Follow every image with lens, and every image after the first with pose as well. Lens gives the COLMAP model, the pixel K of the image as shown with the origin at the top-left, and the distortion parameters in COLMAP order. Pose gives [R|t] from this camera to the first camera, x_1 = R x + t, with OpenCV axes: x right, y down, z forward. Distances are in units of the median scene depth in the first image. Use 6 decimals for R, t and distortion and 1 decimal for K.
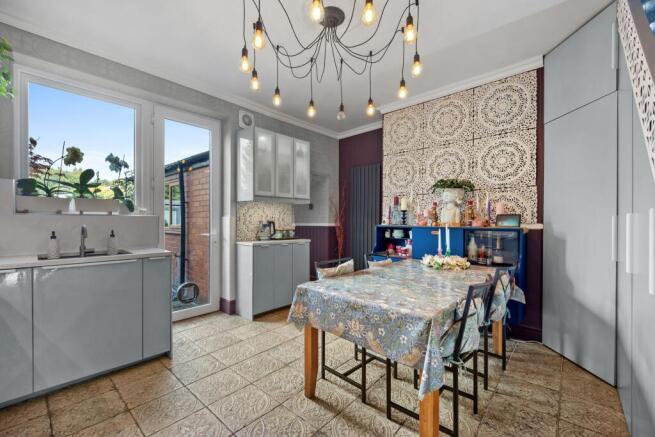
lens RADIAL K [[273.0, 0, 339.5], [0, 273.0, 219.2], [0, 0, 1]] dist [0.000054, -0.000003]
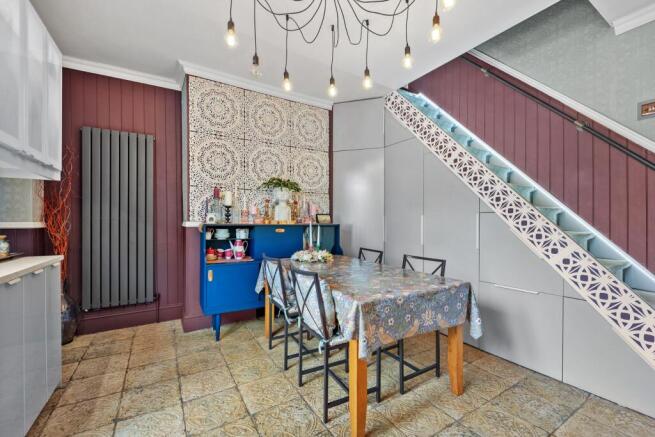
lens RADIAL K [[273.4, 0, 327.5], [0, 273.4, 218.5], [0, 0, 1]] dist [0.046119, -0.000003]
pose [[0.316546, 0.003266, 0.948571, -0.530197], [-0.012866, 0.999917, 0.000851, 0.002360], [-0.948490, -0.012474, 0.316562, 0.488260]]
